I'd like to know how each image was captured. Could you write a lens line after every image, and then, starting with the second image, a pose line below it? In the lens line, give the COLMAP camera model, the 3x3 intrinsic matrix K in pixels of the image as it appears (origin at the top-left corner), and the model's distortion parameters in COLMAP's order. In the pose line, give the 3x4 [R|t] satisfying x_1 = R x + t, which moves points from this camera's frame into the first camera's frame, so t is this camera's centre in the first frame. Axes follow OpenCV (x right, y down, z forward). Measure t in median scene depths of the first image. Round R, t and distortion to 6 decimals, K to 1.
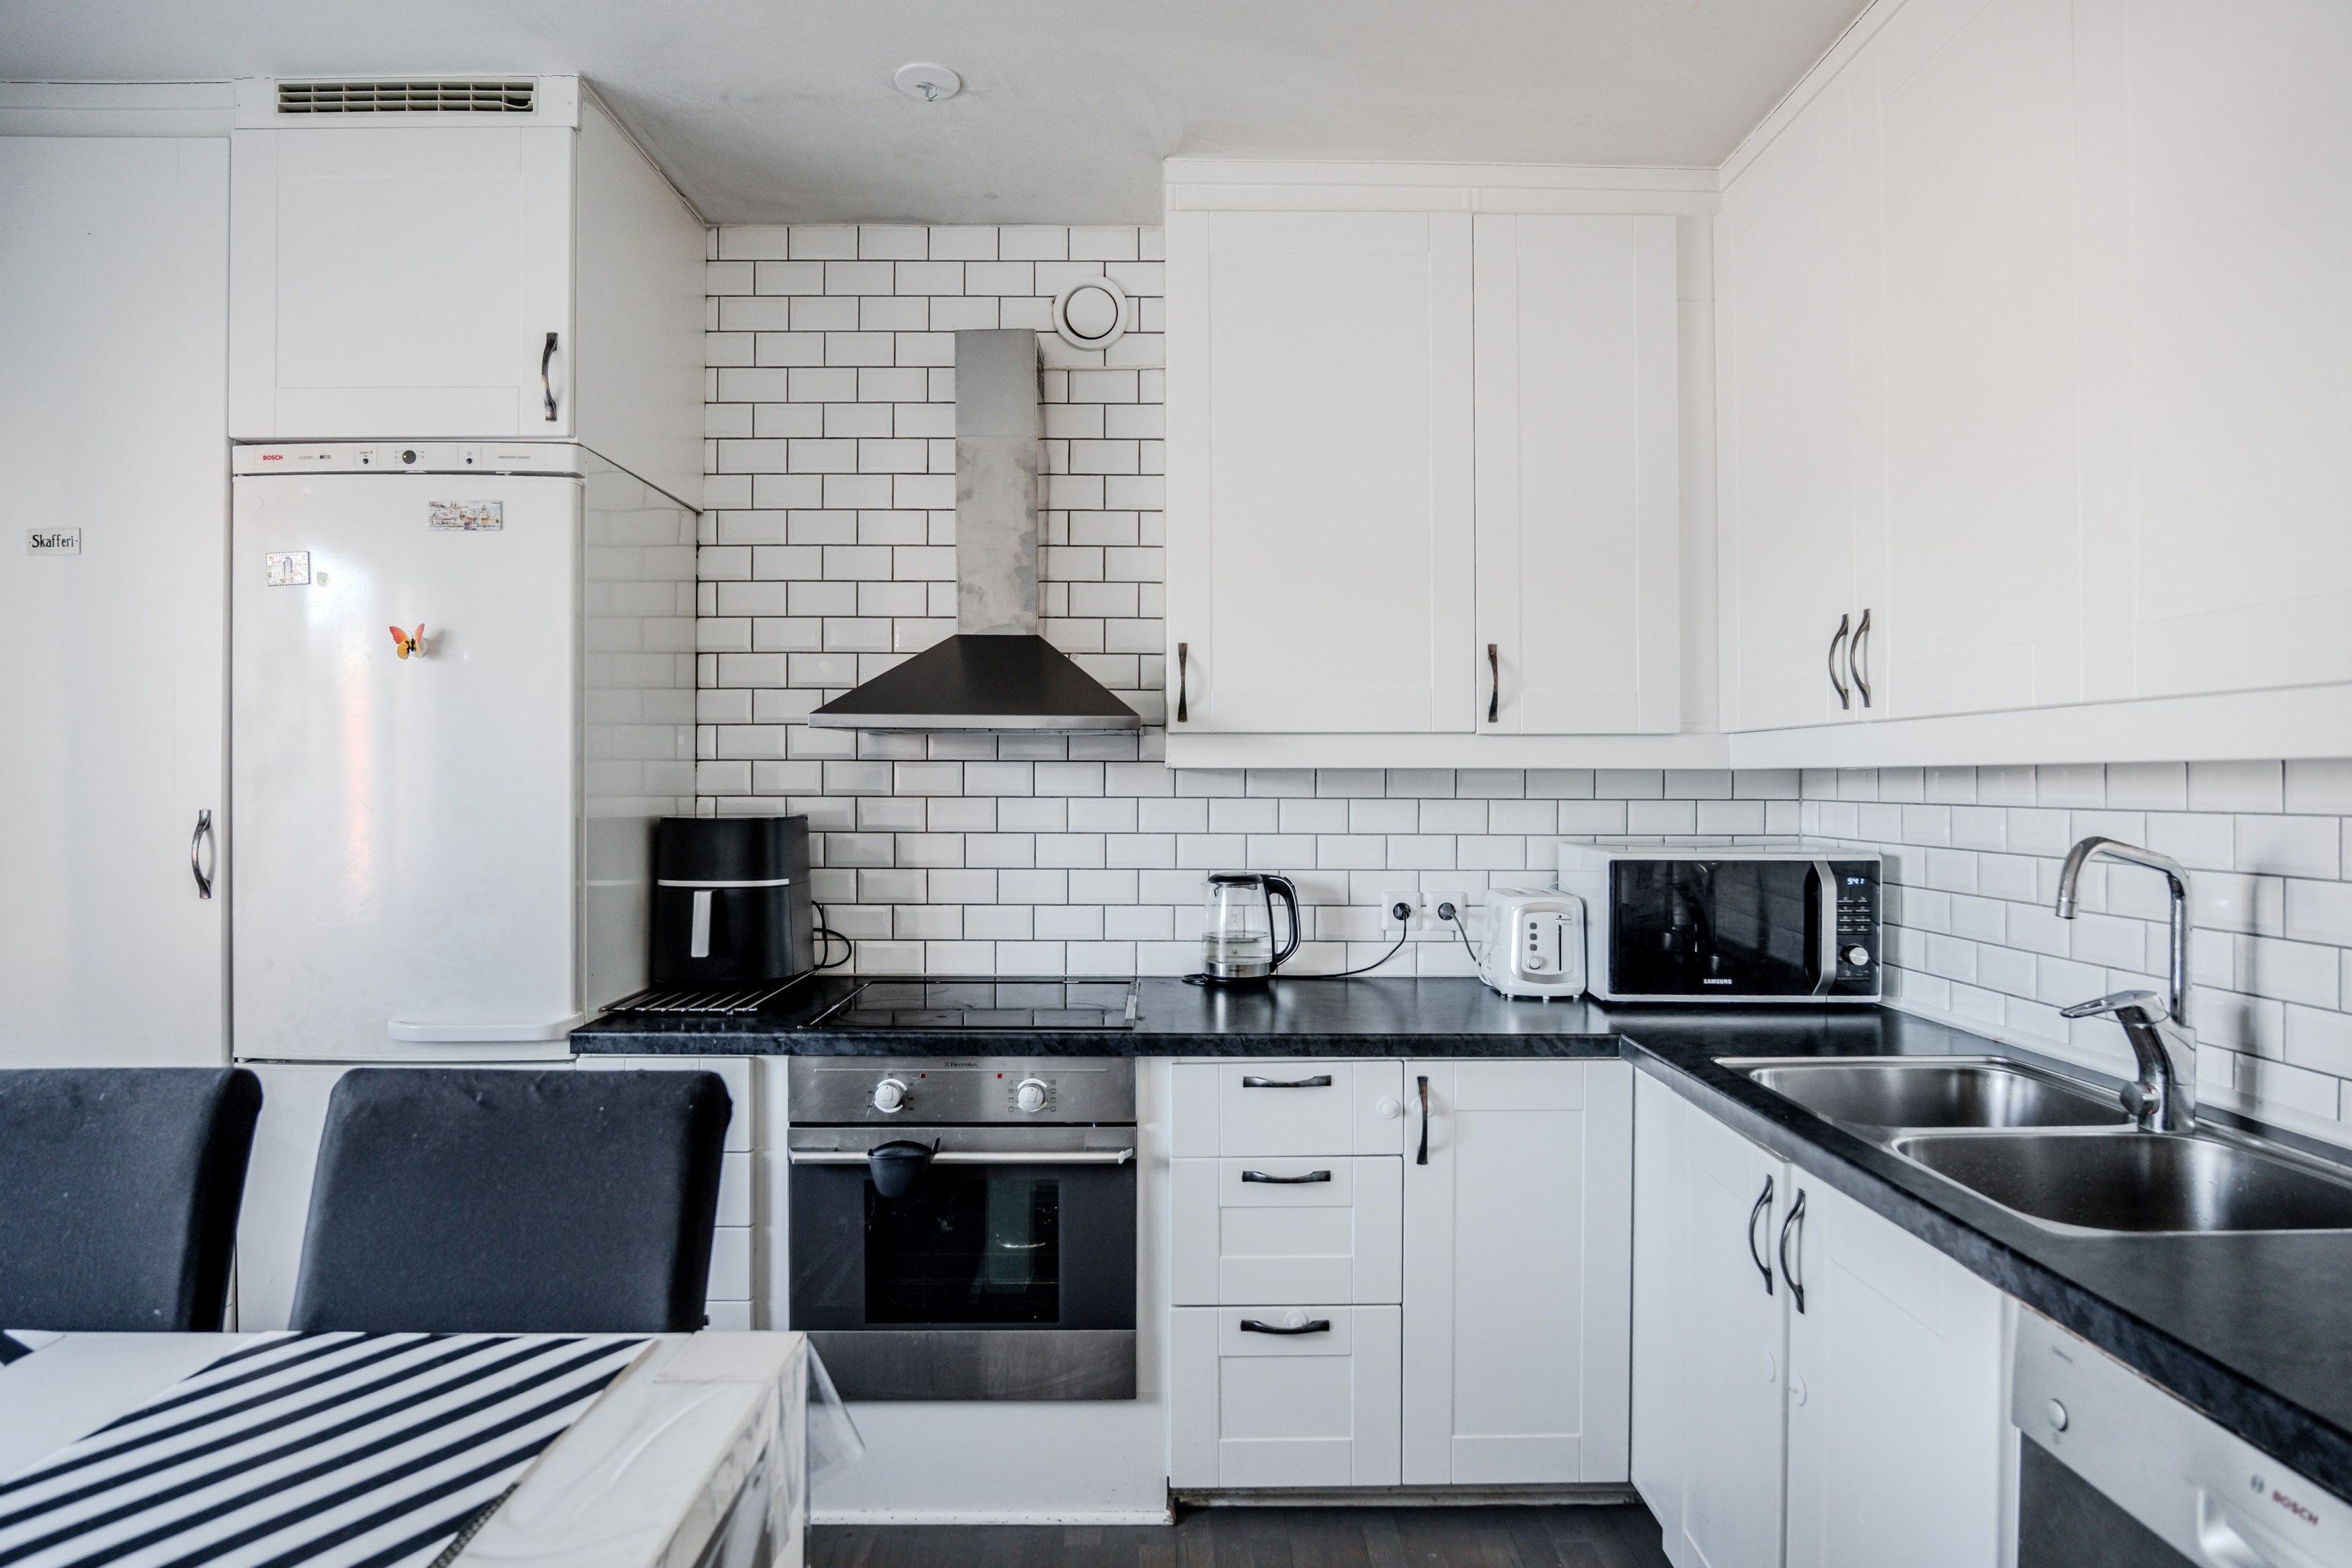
lens RADIAL K [[1294.8, 0, 1176.0], [0, 1294.8, 784.0], [0, 0, 1]] dist [-0.024612, 0.001970]
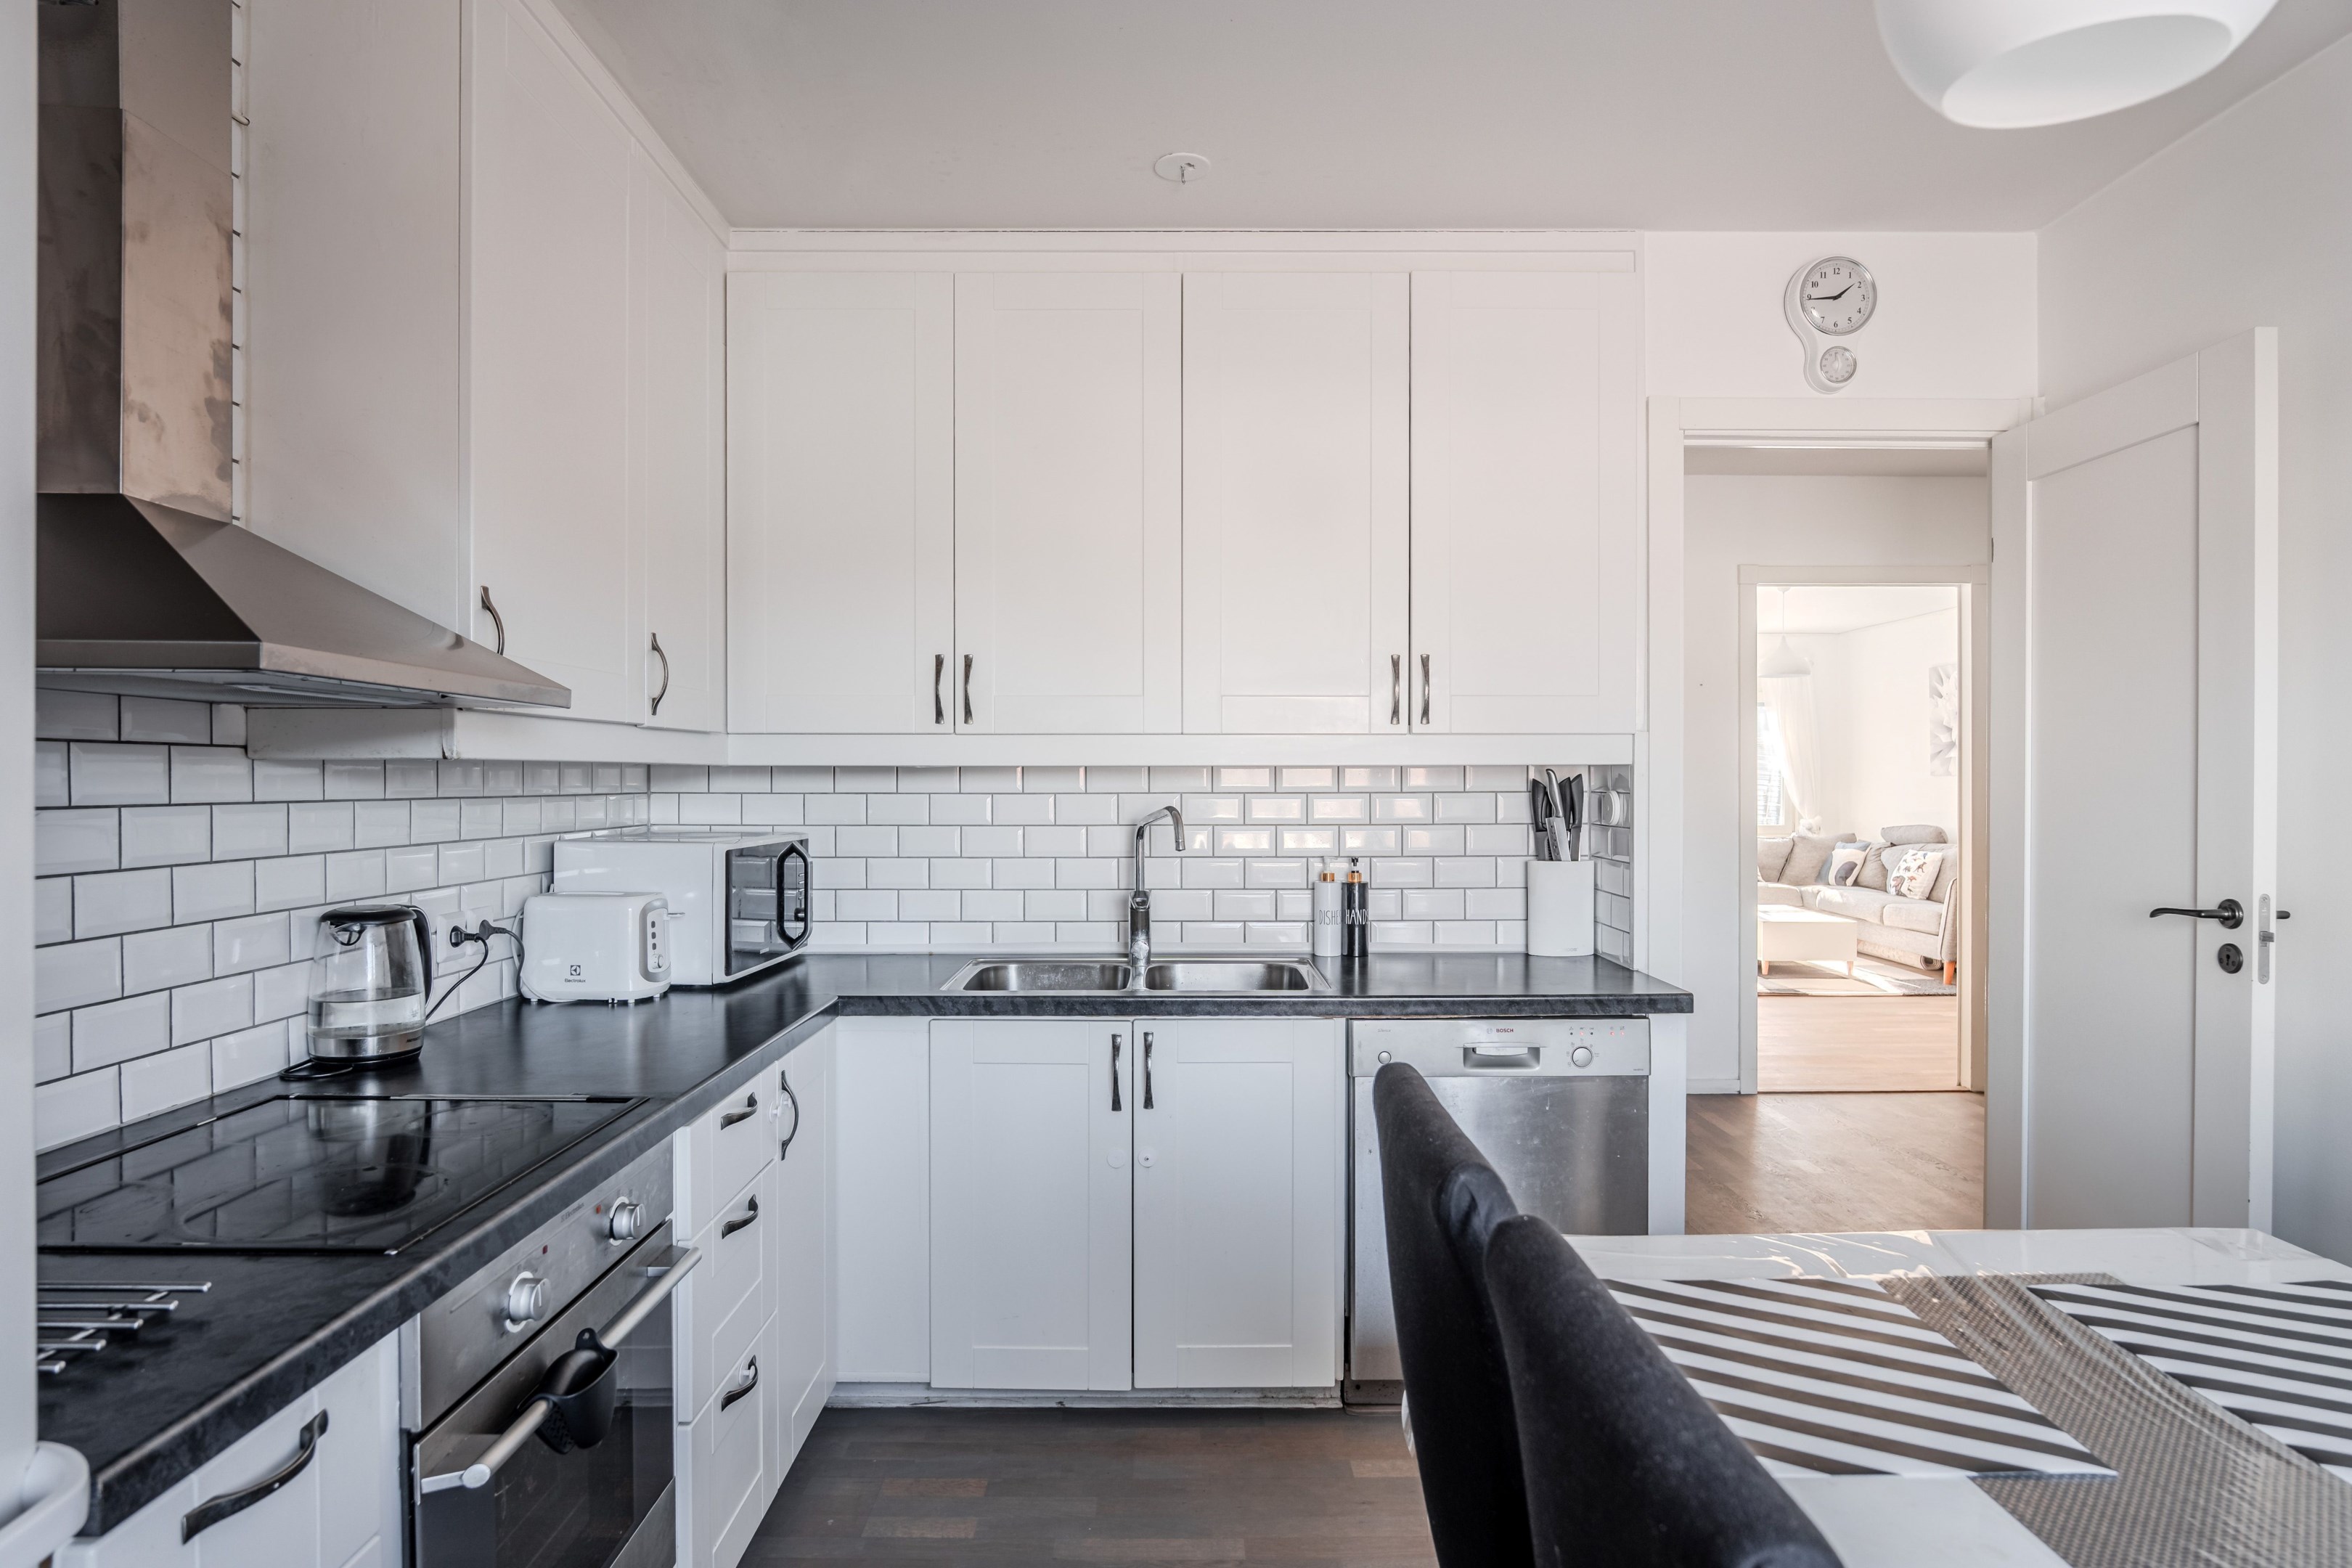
lens RADIAL K [[1332.3, 0, 1176.0], [0, 1332.3, 784.0], [0, 0, 1]] dist [-0.020422, 0.002342]
pose [[0.004351, -0.006056, 0.999972, -0.727177], [0.002691, 0.999978, 0.006045, -0.001413], [-0.999987, 0.002665, 0.004367, 0.599897]]
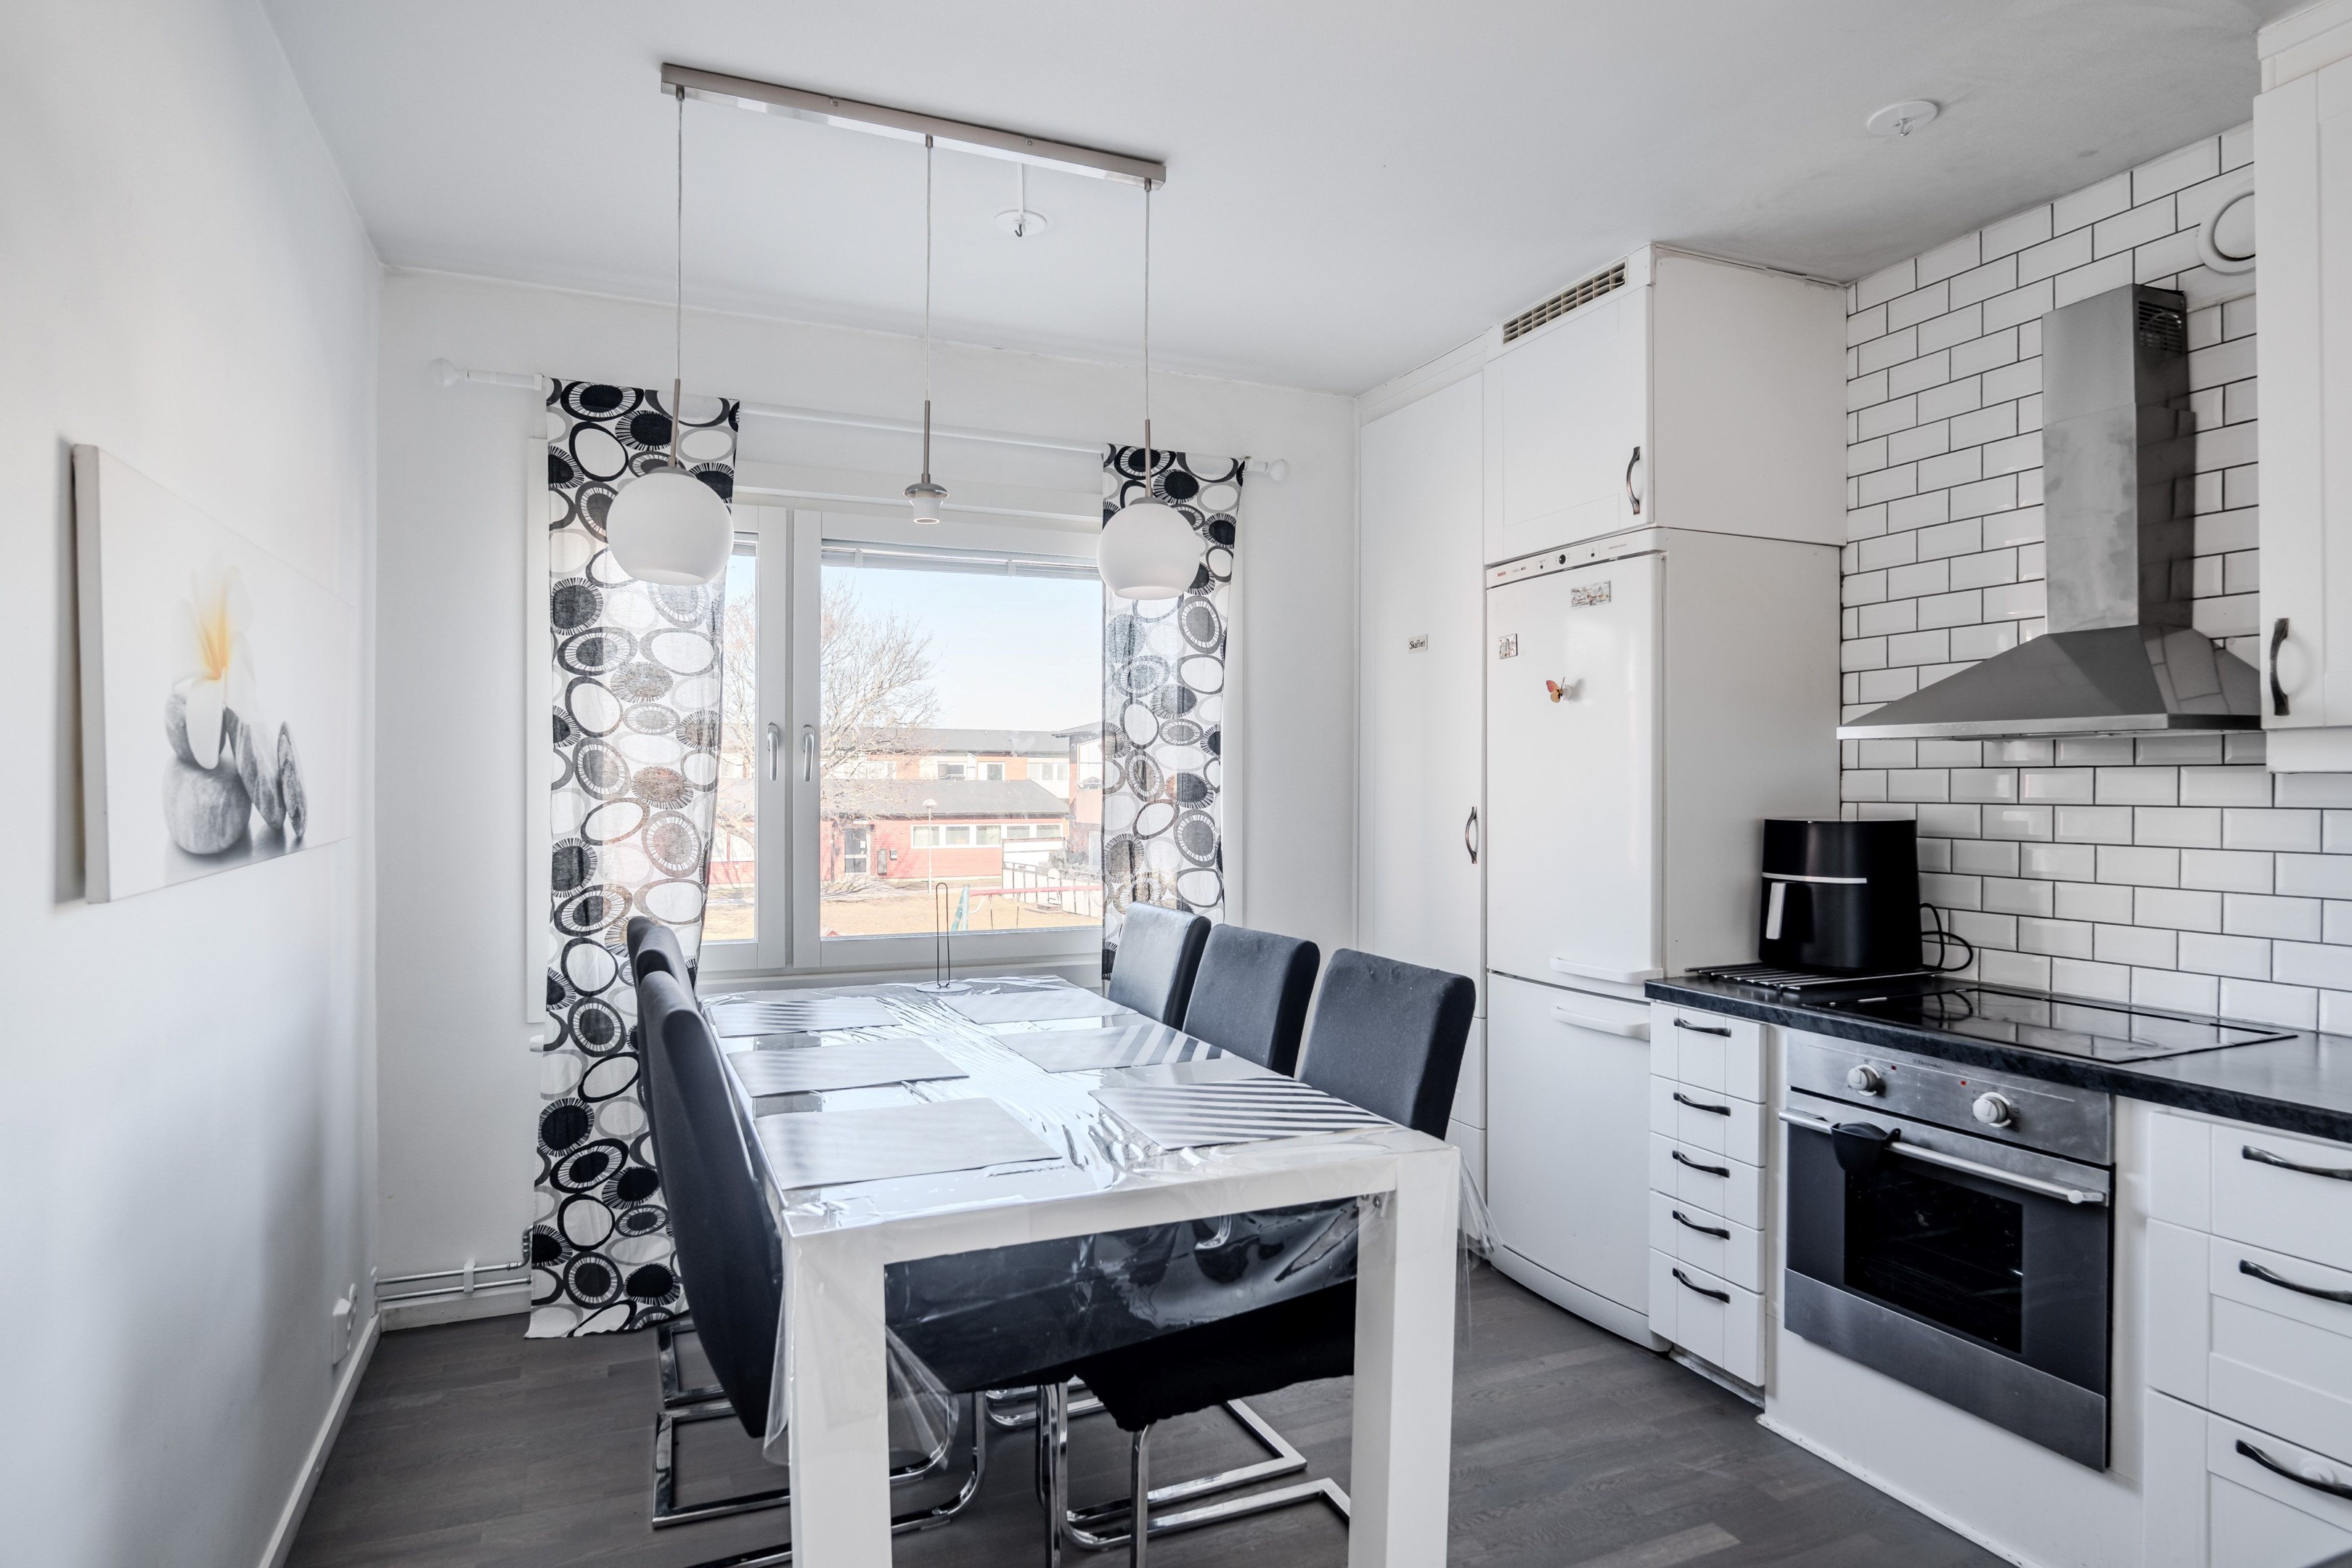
lens RADIAL K [[1332.3, 0, 1176.0], [0, 1332.3, 784.0], [0, 0, 1]] dist [-0.020422, 0.002342]
pose [[0.376893, -0.003383, -0.926251, 0.507859], [-0.002891, 0.999984, -0.004828, 0.001189], [0.926252, 0.004498, 0.376877, 0.044177]]
